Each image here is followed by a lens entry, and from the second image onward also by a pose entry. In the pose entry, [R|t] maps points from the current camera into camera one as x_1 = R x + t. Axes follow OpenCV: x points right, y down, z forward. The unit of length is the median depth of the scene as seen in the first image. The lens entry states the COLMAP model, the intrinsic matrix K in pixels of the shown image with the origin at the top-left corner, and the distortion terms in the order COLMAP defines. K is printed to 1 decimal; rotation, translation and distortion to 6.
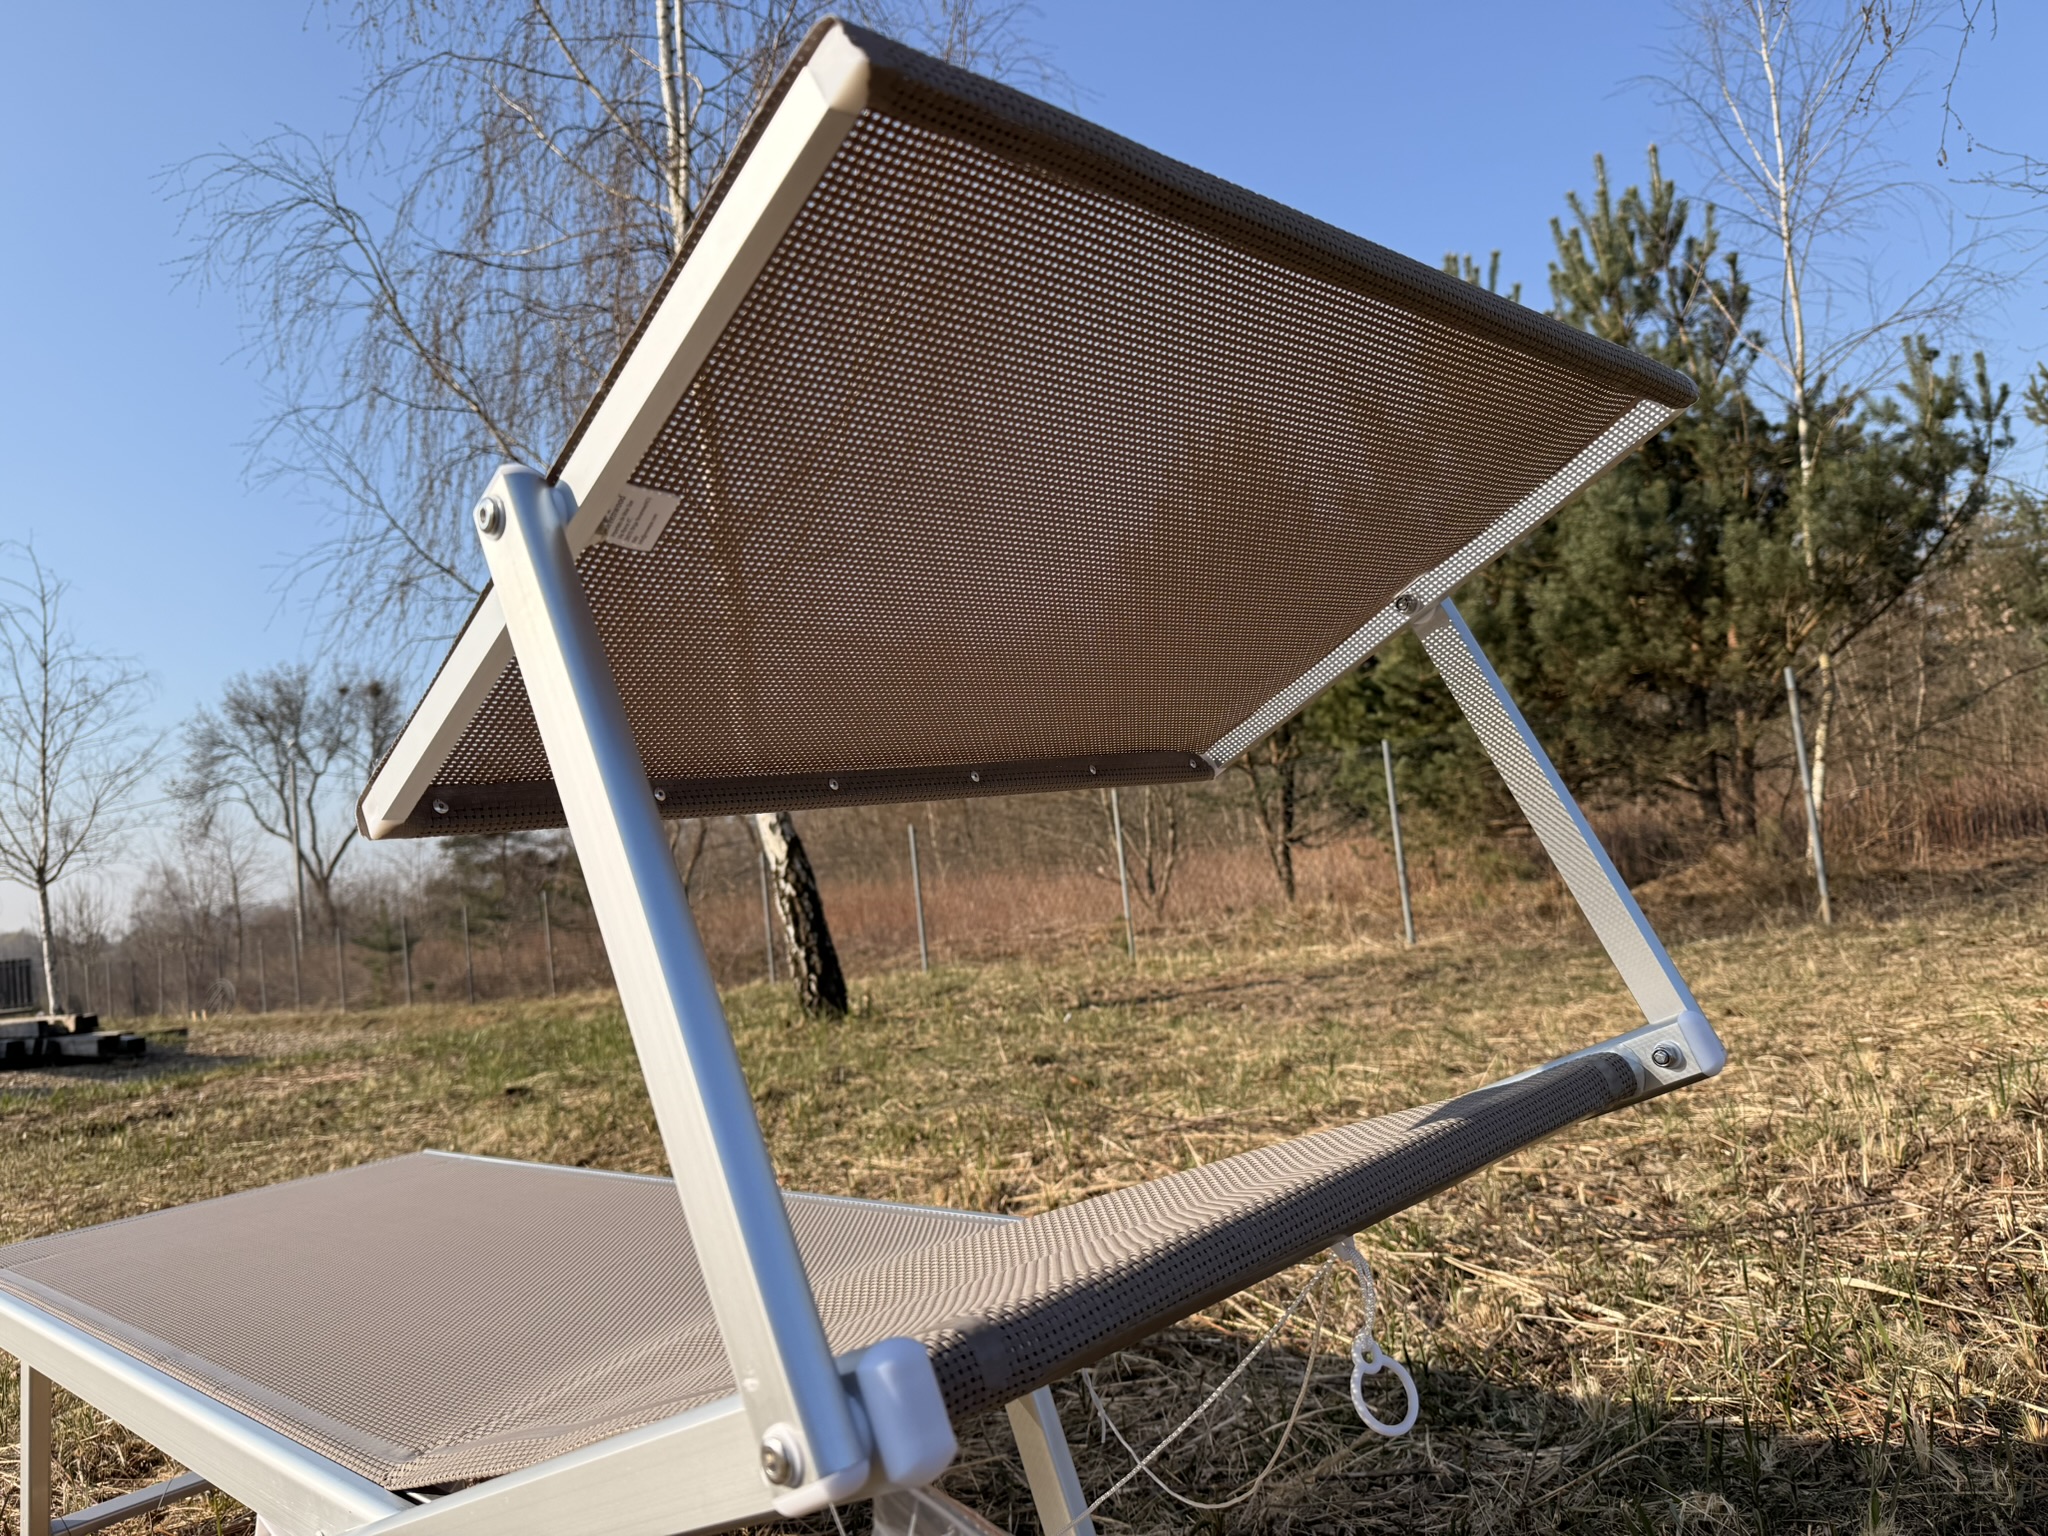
lens RADIAL K [[1447.0, 0, 1029.9], [0, 1447.0, 796.7], [0, 0, 1]] dist [0.052075, -0.062522]
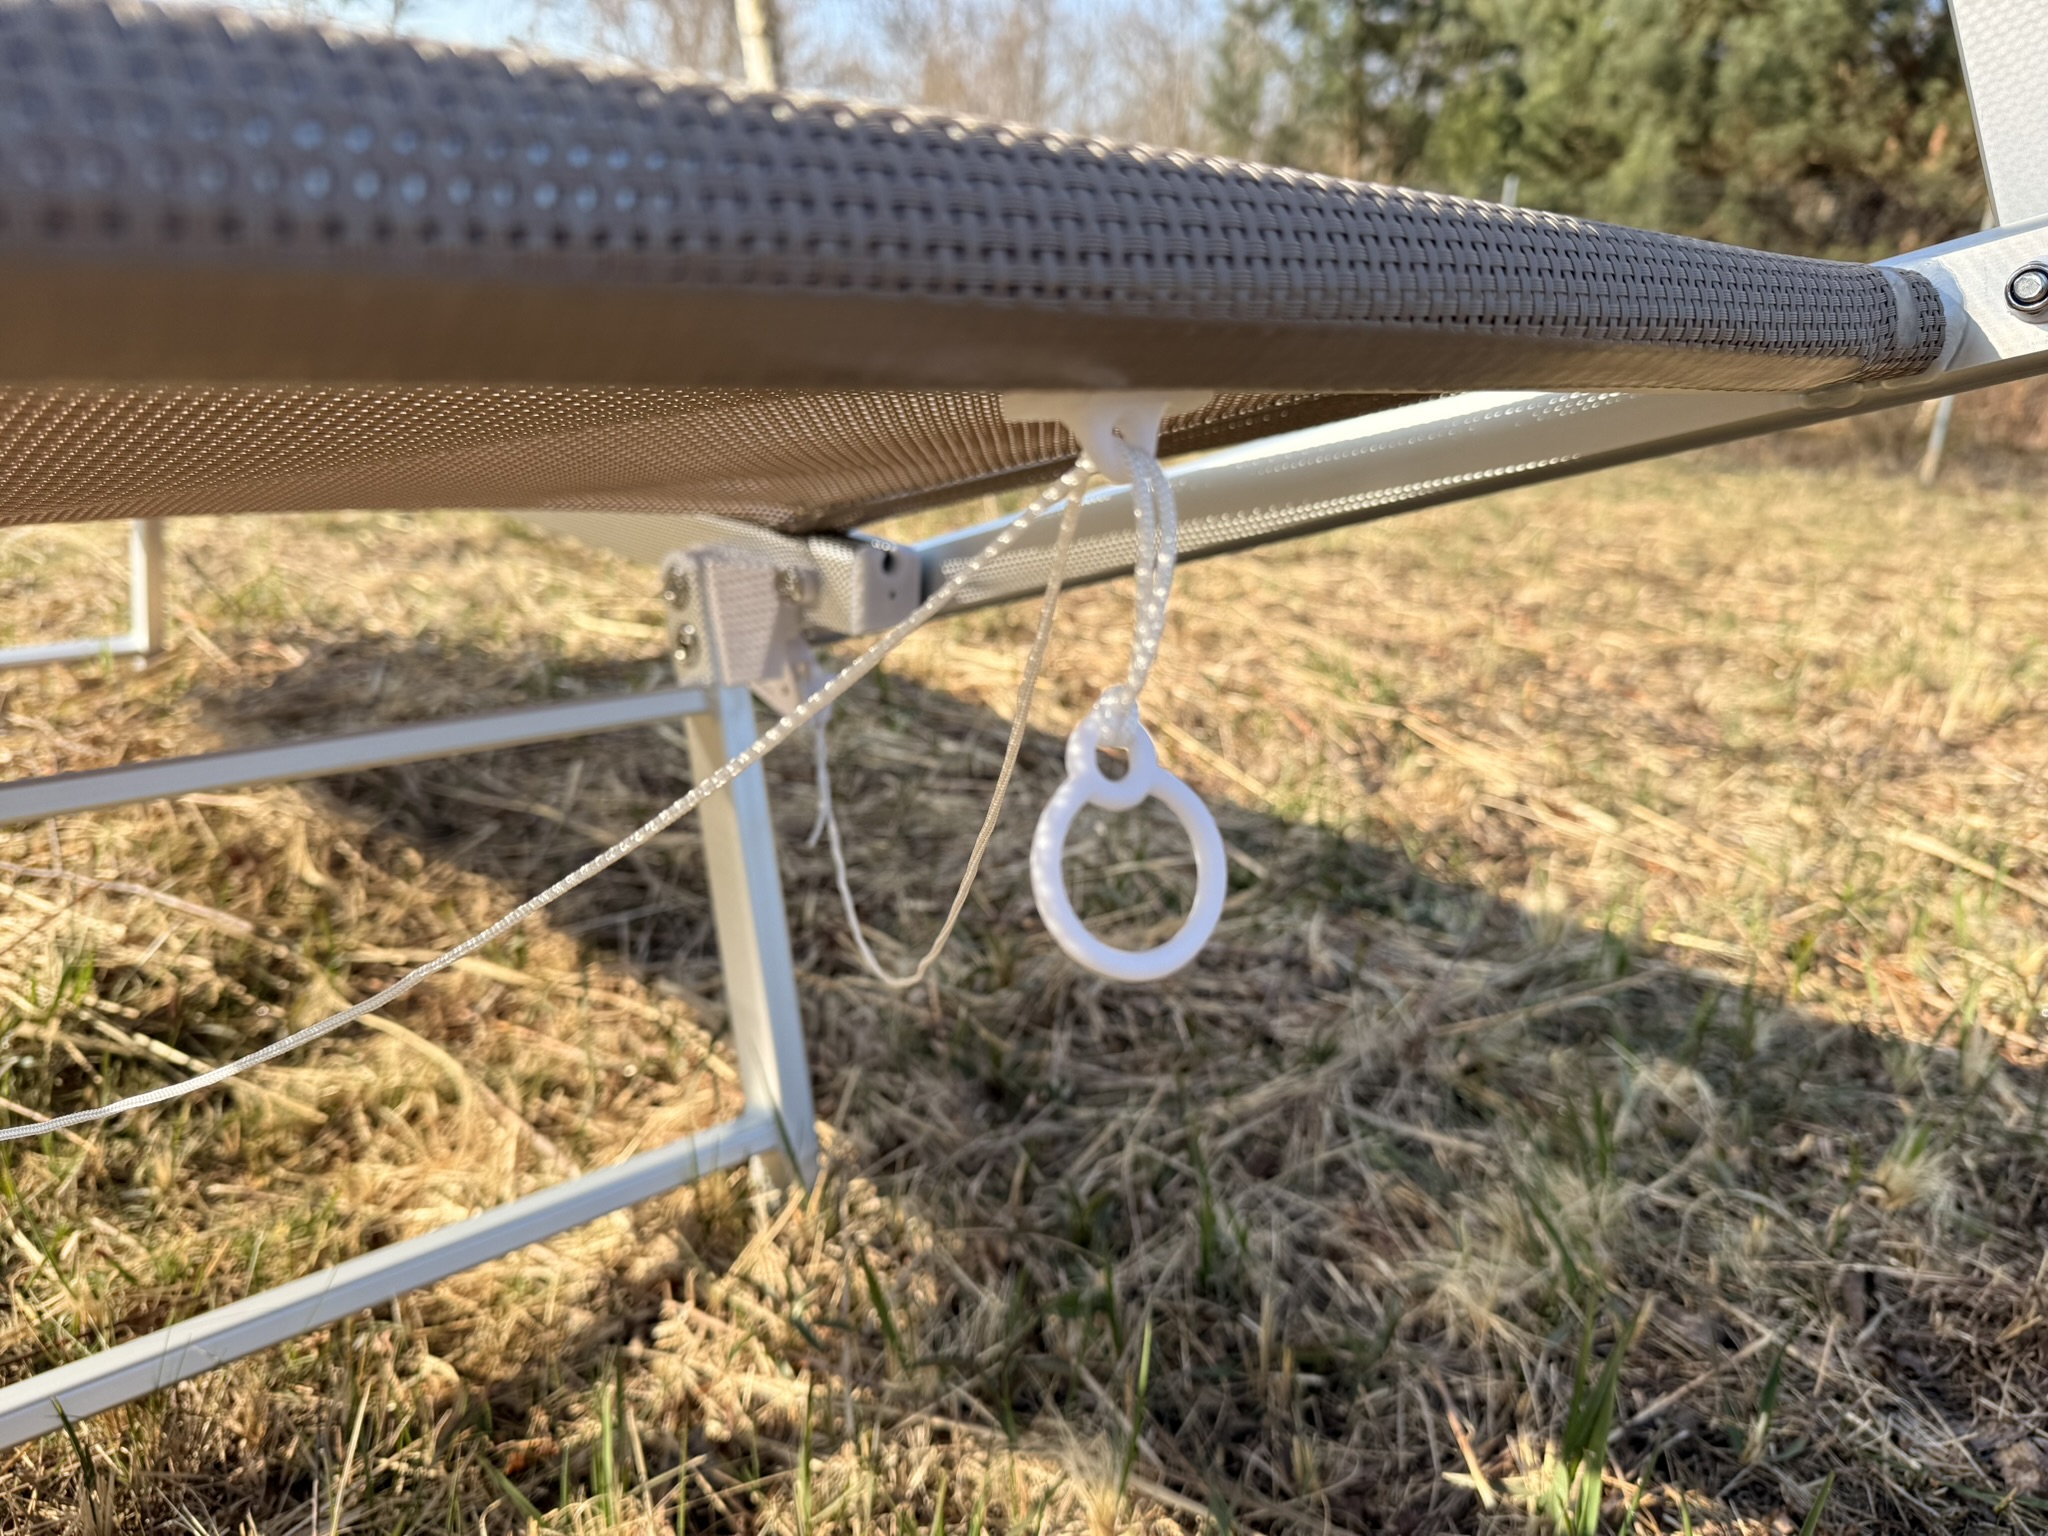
lens RADIAL K [[1458.2, 0, 1024.0], [0, 1458.2, 768.0], [0, 0, 1]] dist [0.076915, -0.110234]
pose [[0.982139, 0.187408, 0.016787, 0.079140], [-0.180880, 0.915805, 0.358586, 0.102514], [0.051828, -0.355217, 0.933346, 0.260689]]
